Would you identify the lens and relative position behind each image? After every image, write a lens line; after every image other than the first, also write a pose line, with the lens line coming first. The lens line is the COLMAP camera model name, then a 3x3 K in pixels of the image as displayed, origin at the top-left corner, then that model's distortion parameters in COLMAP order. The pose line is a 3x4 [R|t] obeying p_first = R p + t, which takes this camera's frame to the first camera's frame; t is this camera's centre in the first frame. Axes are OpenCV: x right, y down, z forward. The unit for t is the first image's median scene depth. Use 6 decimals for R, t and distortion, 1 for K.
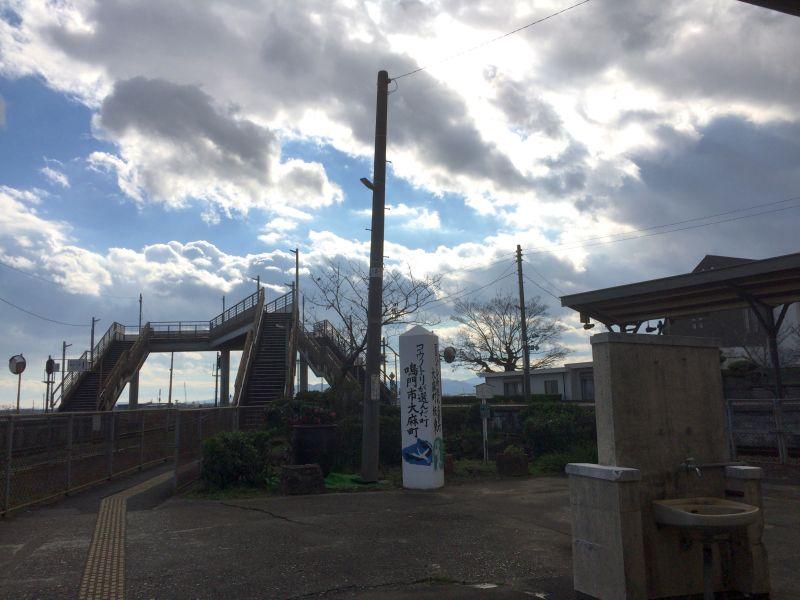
lens RADIAL K [[682.7, 0, 396.1], [0, 682.7, 289.8], [0, 0, 1]] dist [0.098853, -0.125768]
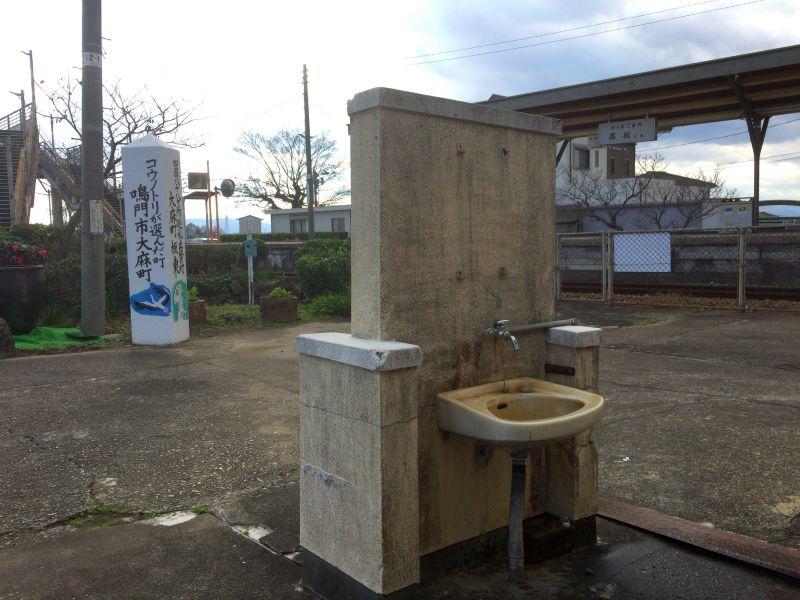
lens RADIAL K [[682.7, 0, 396.1], [0, 682.7, 289.8], [0, 0, 1]] dist [0.098853, -0.125768]
pose [[0.955680, -0.018691, 0.293815, 0.065858], [-0.049689, 0.973426, 0.223548, 0.036596], [-0.290185, -0.228239, 0.929354, 0.192797]]
